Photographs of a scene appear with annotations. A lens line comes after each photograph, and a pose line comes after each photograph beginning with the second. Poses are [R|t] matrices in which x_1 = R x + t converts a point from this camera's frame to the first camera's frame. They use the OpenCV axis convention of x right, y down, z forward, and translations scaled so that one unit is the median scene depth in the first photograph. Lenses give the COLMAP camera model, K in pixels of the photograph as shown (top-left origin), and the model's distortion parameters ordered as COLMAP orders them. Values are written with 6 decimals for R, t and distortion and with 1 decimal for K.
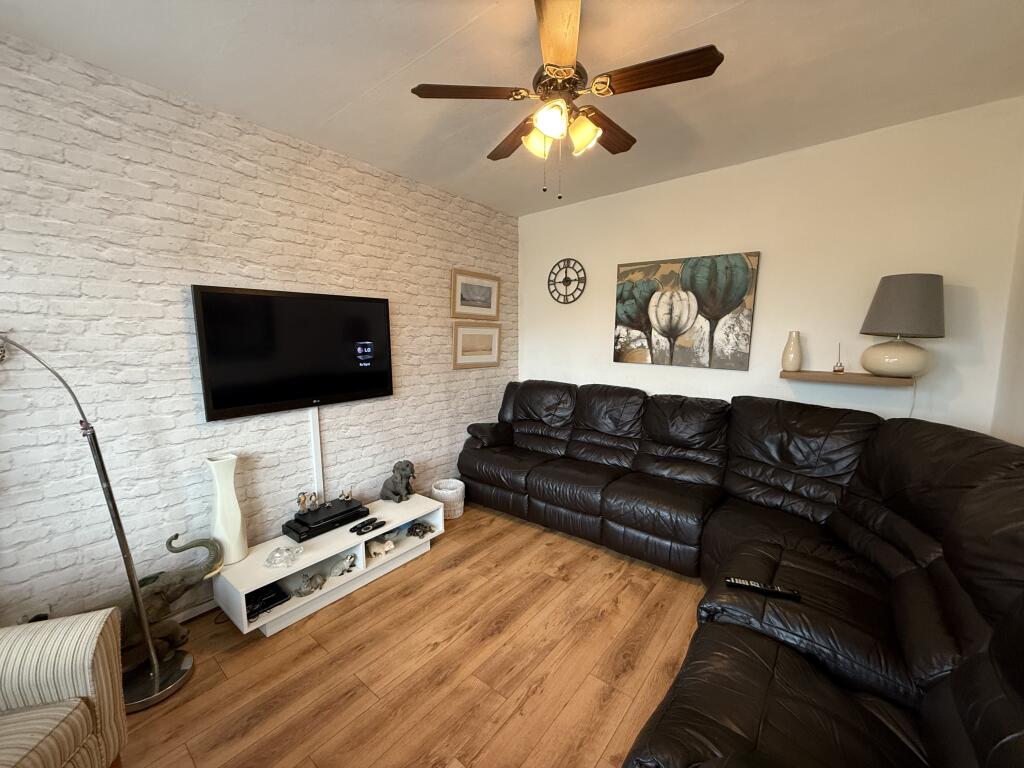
lens RADIAL K [[405.5, 0, 512.0], [0, 405.5, 384.0], [0, 0, 1]] dist [0.000162, 0.000112]
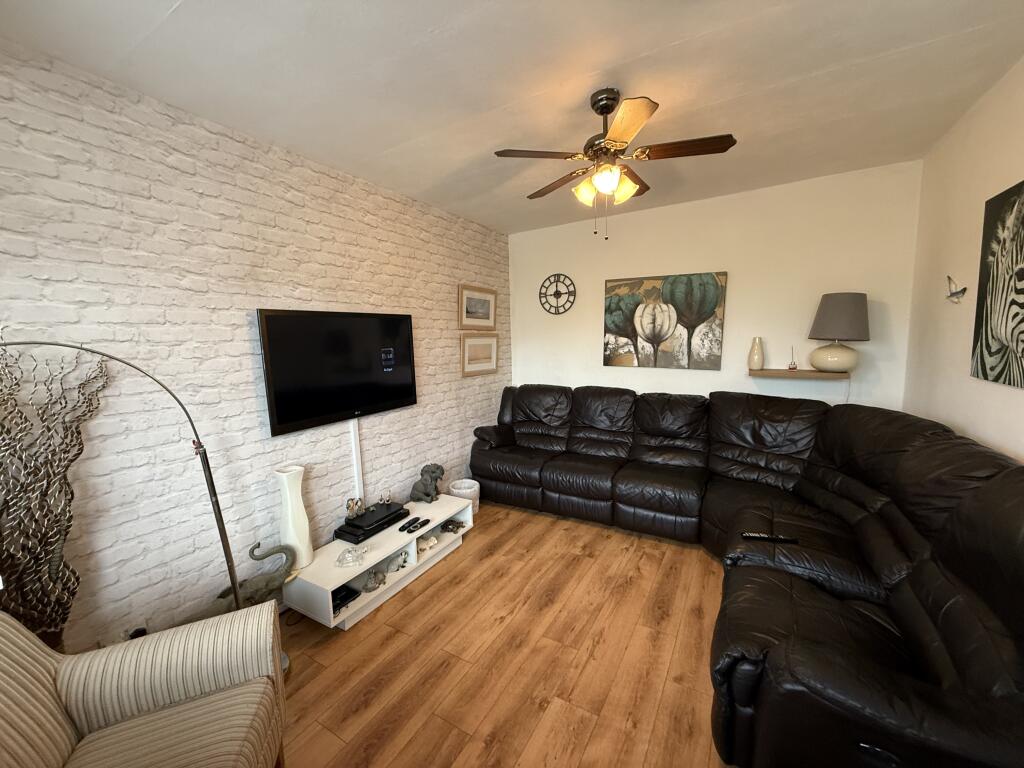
lens RADIAL K [[405.5, 0, 512.0], [0, 405.5, 384.0], [0, 0, 1]] dist [0.000162, 0.000112]
pose [[0.989692, -0.037898, 0.138108, -0.260393], [0.038655, 0.999249, -0.002803, -0.017007], [-0.137898, 0.008113, 0.990413, -0.135054]]
